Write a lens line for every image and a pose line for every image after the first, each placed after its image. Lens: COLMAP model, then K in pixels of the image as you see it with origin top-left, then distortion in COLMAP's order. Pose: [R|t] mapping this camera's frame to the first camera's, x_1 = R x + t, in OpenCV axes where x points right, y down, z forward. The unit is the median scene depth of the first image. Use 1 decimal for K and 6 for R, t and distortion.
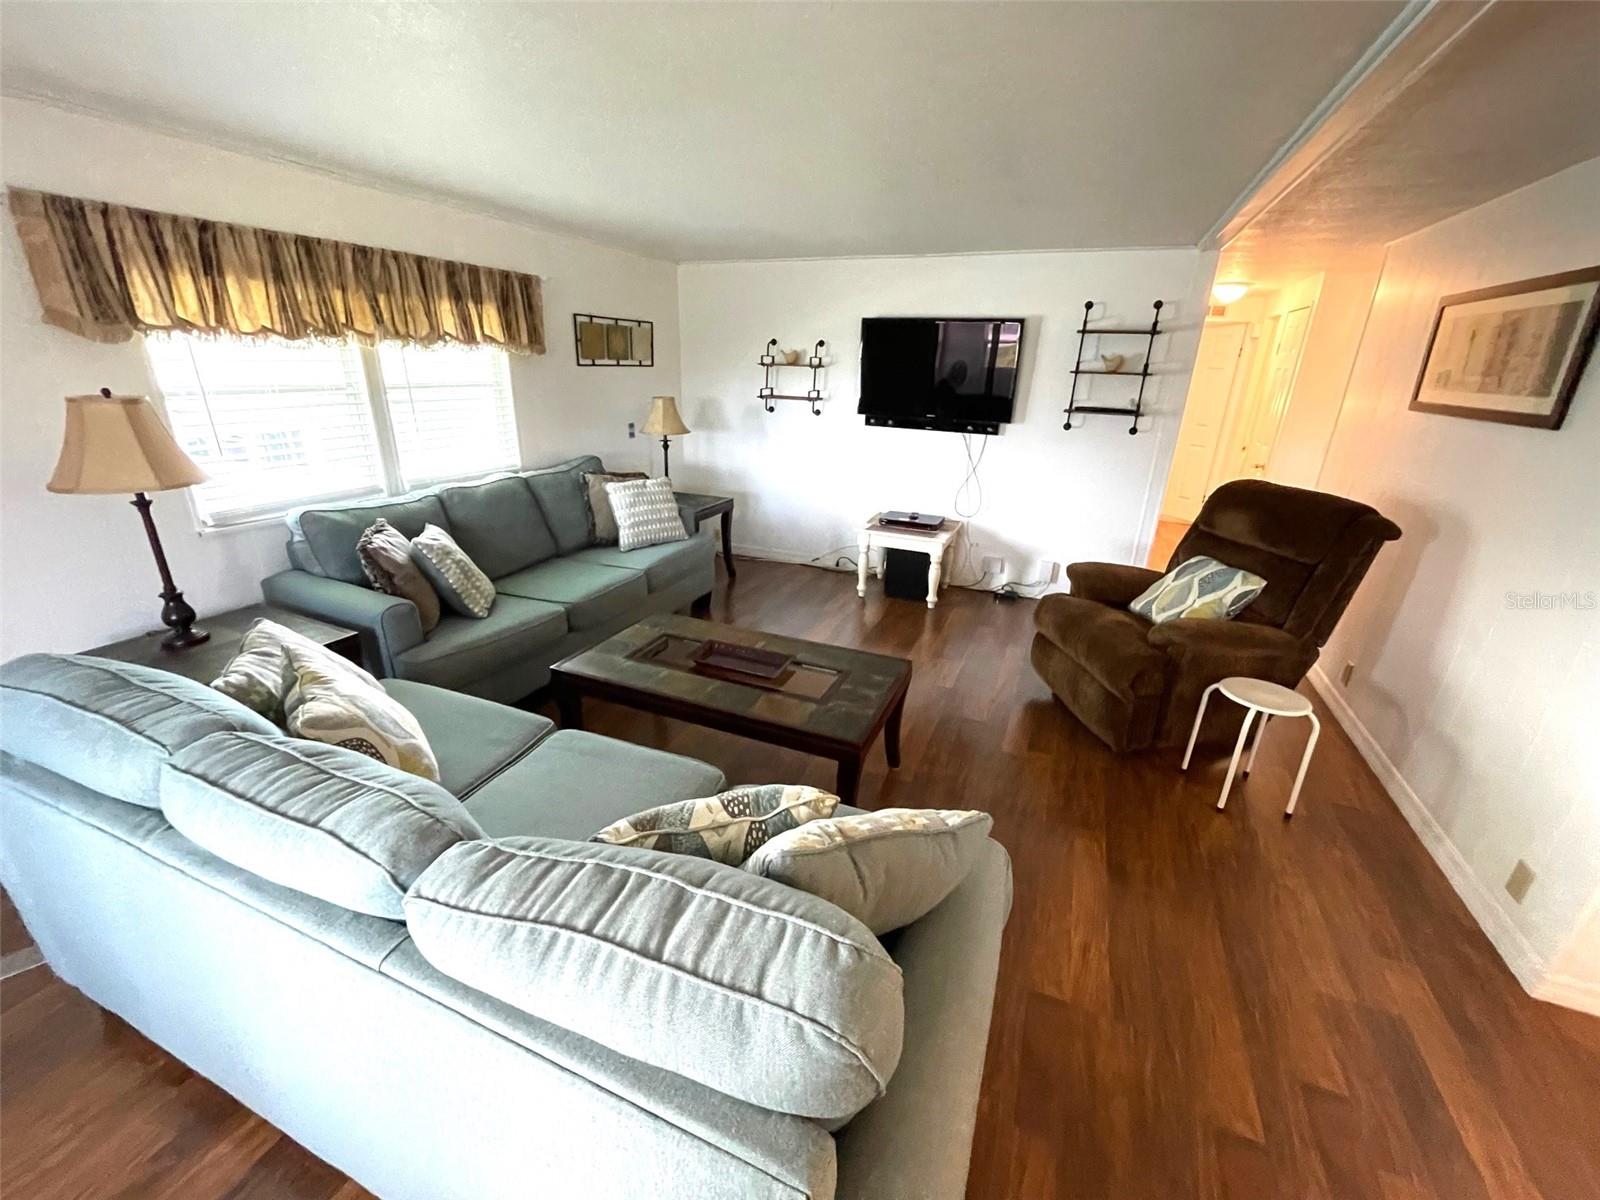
lens RADIAL K [[652.6, 0, 797.6], [0, 652.6, 599.0], [0, 0, 1]] dist [-0.002957, 0.001006]
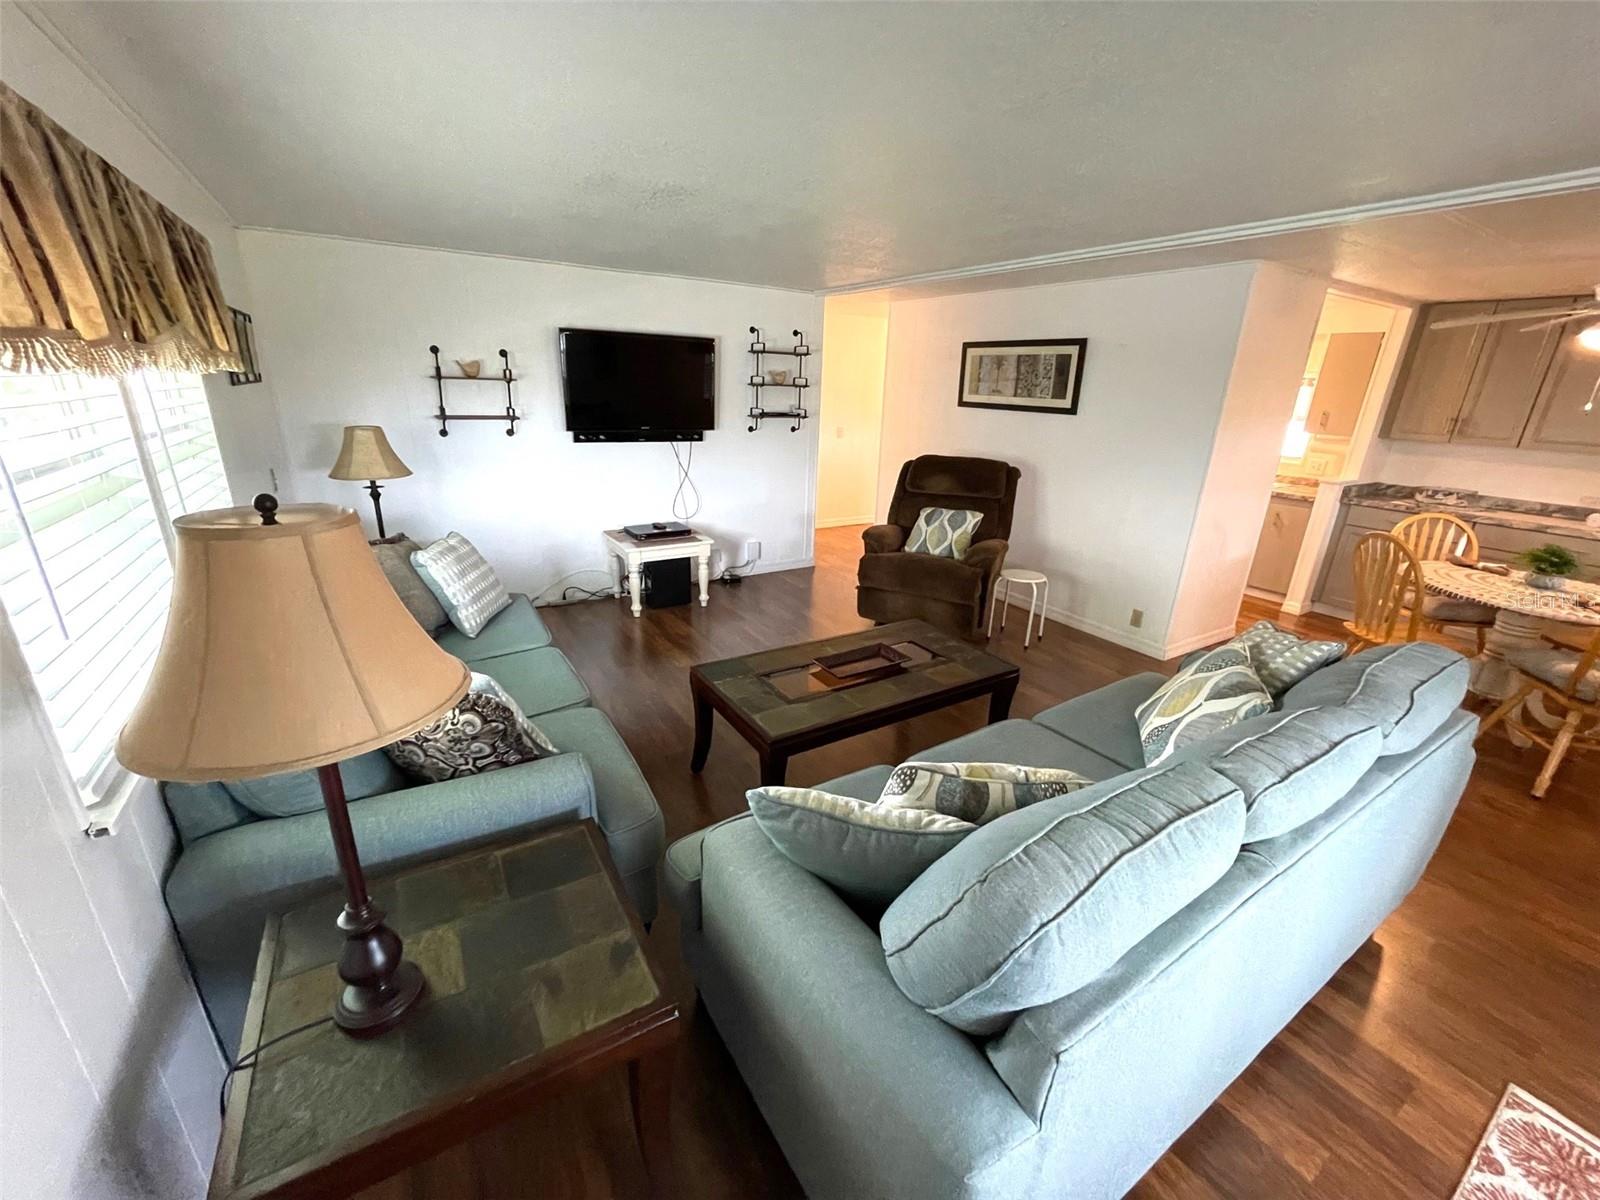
lens RADIAL K [[652.6, 0, 799.7], [0, 652.6, 603.3], [0, 0, 1]] dist [-0.002957, 0.001006]
pose [[0.573927, -0.274026, 0.771698, -0.591394], [0.266280, 0.953590, 0.140577, -0.110813], [-0.774405, 0.124807, 0.620258, 0.239818]]
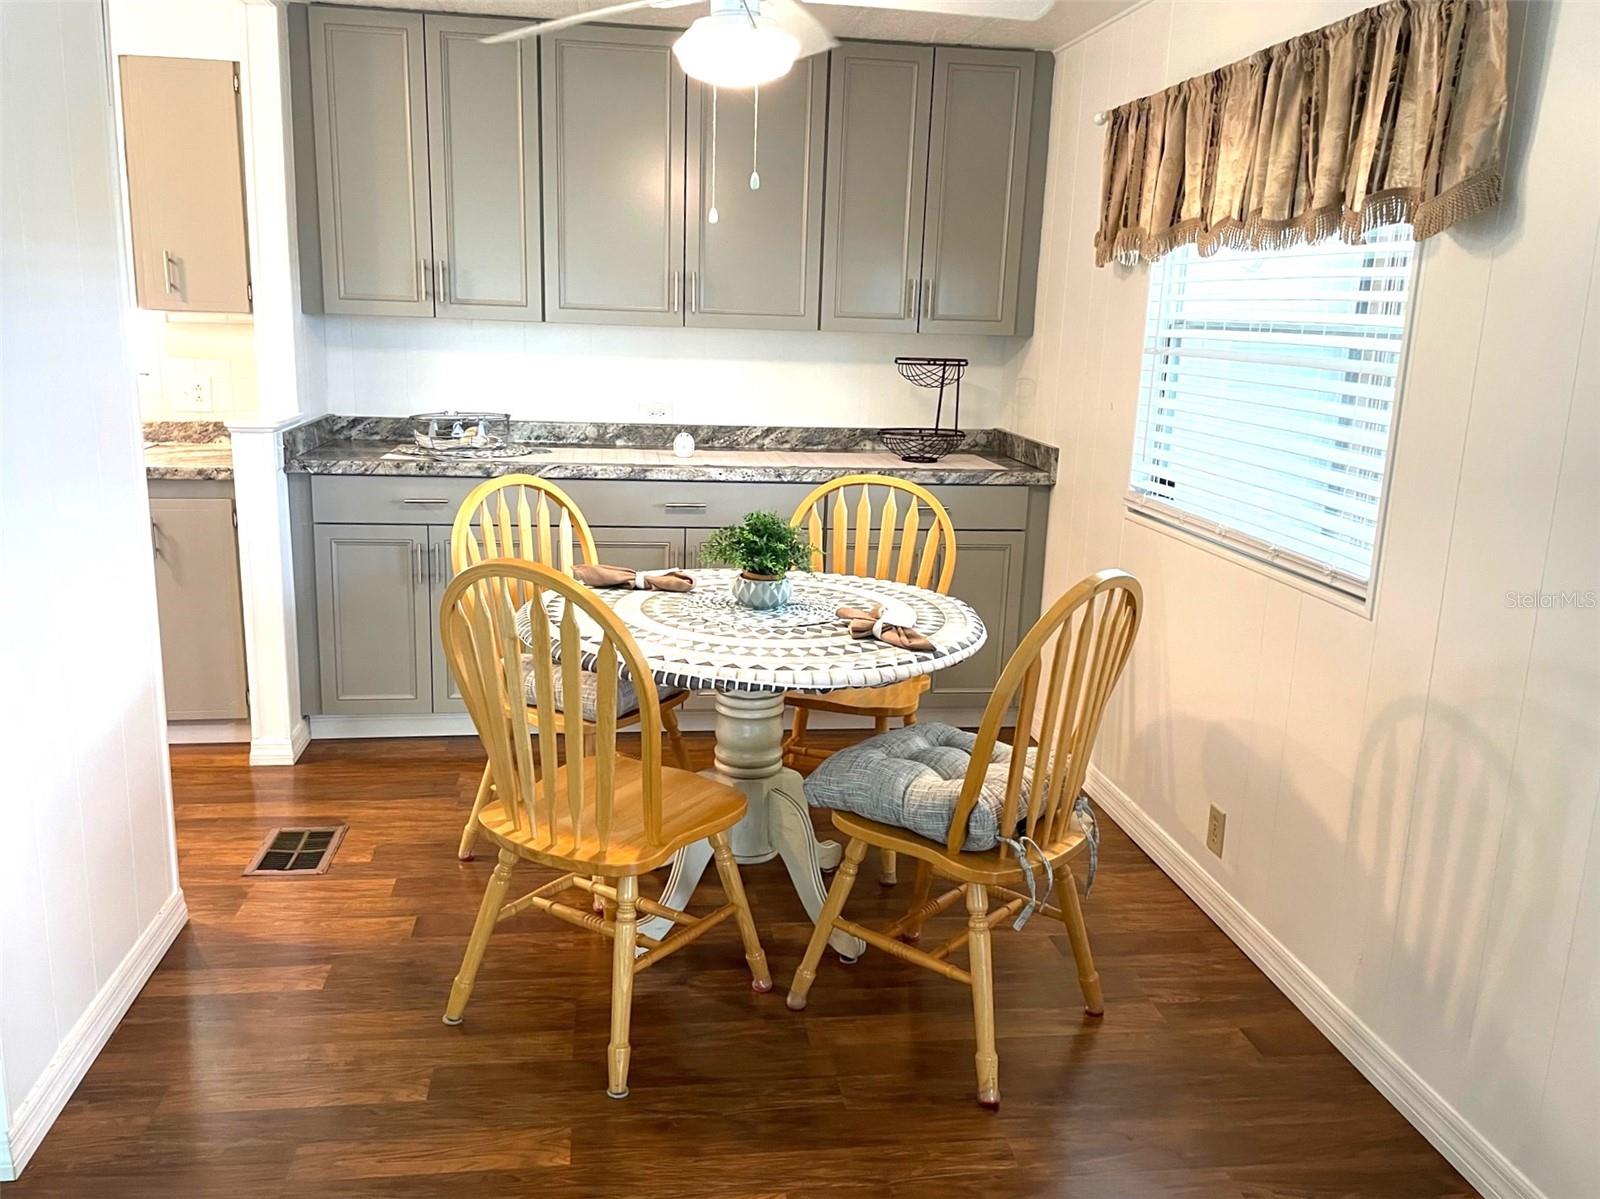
lens RADIAL K [[1245.6, 0, 789.2], [0, 1245.6, 591.7], [0, 0, 1]] dist [0.074189, -0.061971]
pose [[-0.514839, -0.234001, 0.824733, -0.026123], [0.255730, 0.876307, 0.408274, -0.064299], [-0.818256, 0.421105, -0.391316, 0.289067]]
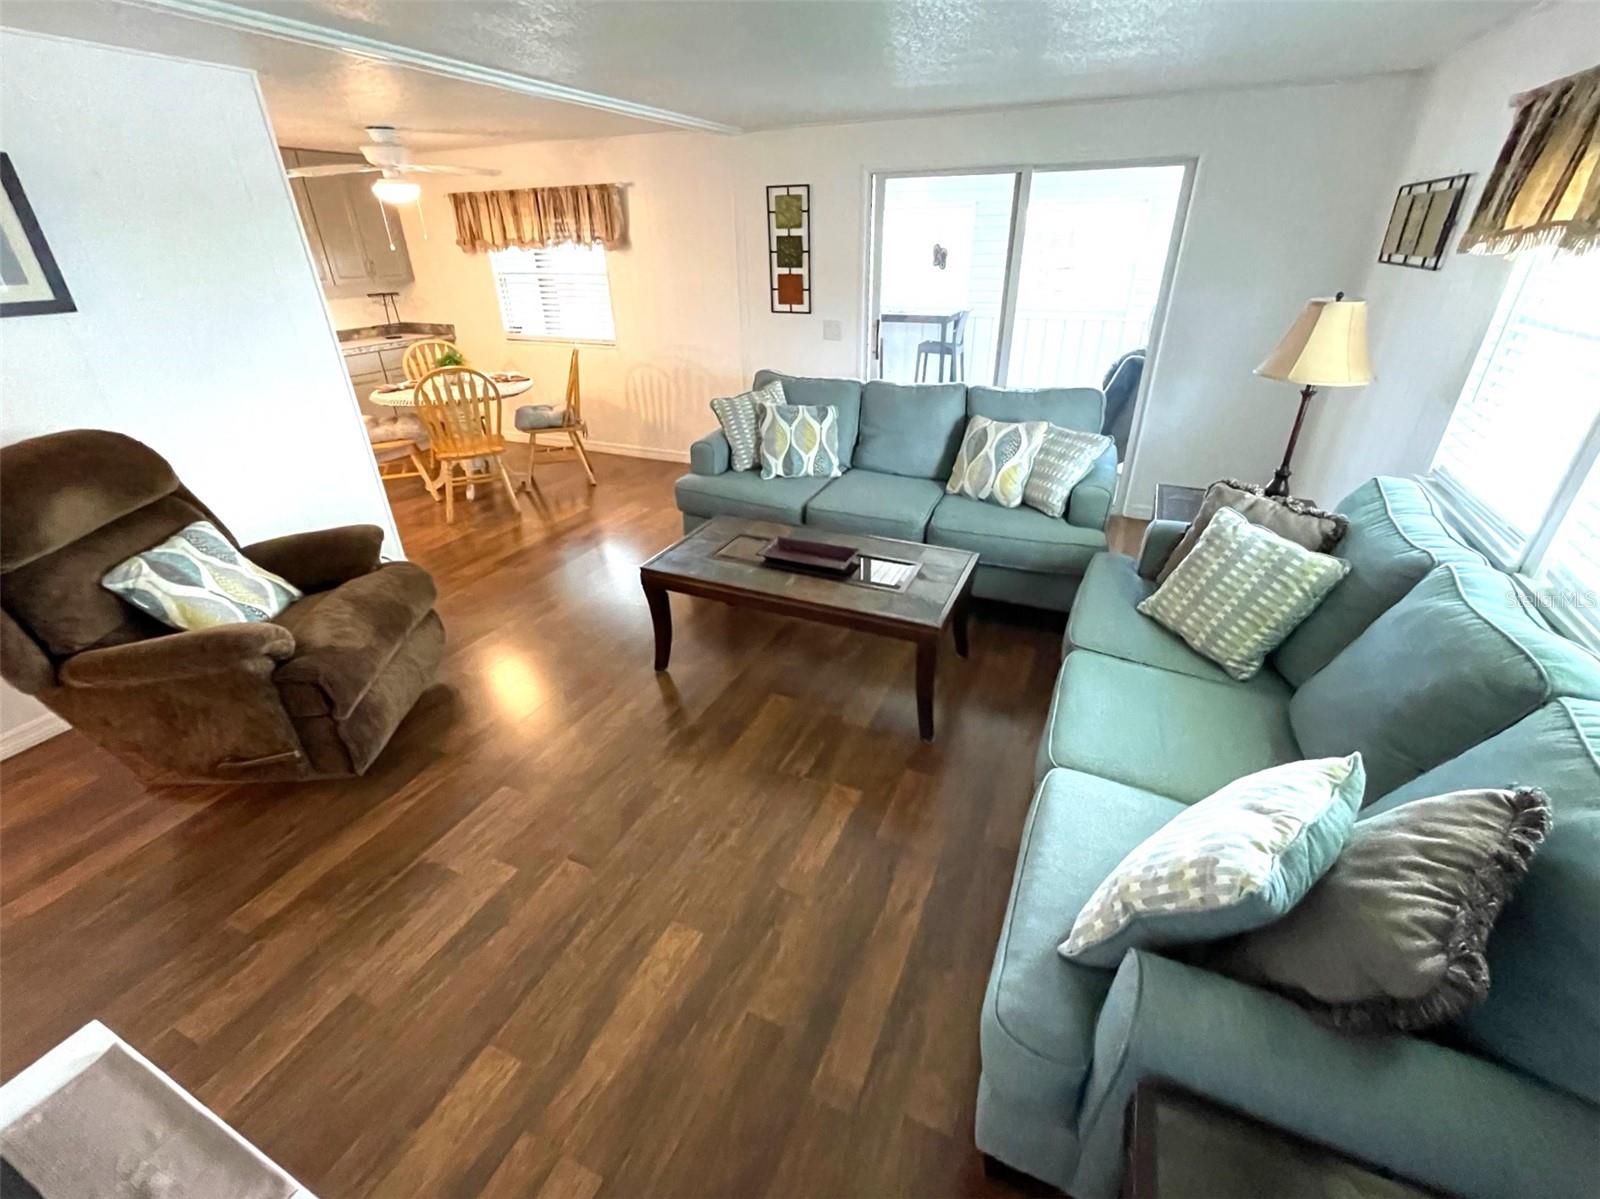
lens RADIAL K [[699.4, 0, 797.9], [0, 699.4, 603.5], [0, 0, 1]] dist [-0.008624, 0.000067]
pose [[-0.999600, -0.024068, 0.014834, -0.059558], [-0.004979, 0.666338, 0.745633, -0.429027], [-0.027830, 0.745261, -0.666192, 1.113757]]
